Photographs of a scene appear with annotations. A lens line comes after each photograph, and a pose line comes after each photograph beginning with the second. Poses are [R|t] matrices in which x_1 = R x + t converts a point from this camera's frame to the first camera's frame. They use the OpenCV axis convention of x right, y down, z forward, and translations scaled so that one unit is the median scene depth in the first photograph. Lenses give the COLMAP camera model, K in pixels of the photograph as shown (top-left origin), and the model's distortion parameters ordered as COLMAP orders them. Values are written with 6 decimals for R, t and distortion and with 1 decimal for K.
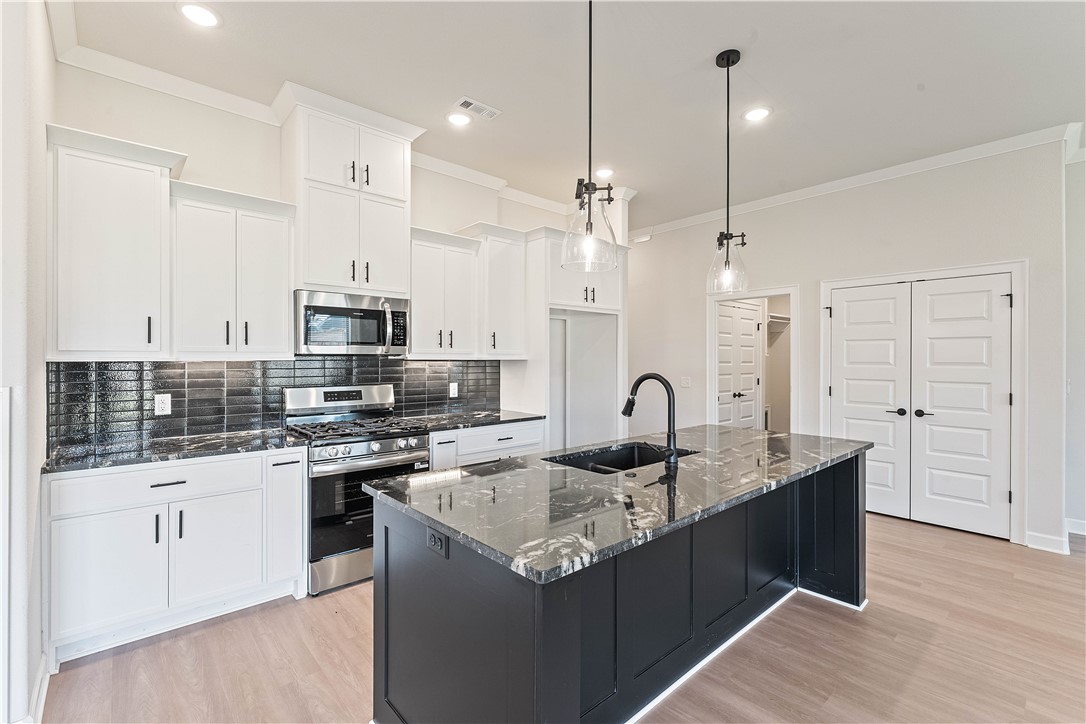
lens RADIAL K [[476.7, 0, 537.3], [0, 476.7, 359.7], [0, 0, 1]] dist [-0.001481, -0.000328]
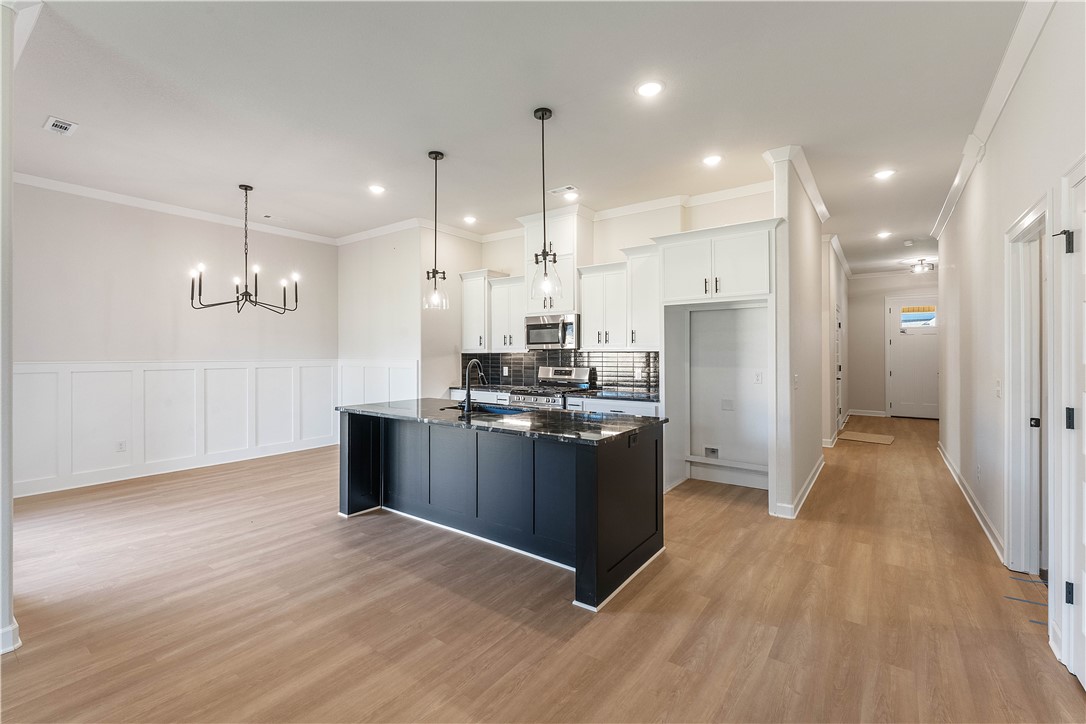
lens RADIAL K [[466.0, 0, 537.4], [0, 466.0, 353.2], [0, 0, 1]] dist [-0.000062, 0.000090]
pose [[0.206454, -0.000511, -0.978456, 1.355587], [0.002930, 0.999996, 0.000096, 0.004852], [0.978452, -0.002887, 0.206455, 0.611640]]
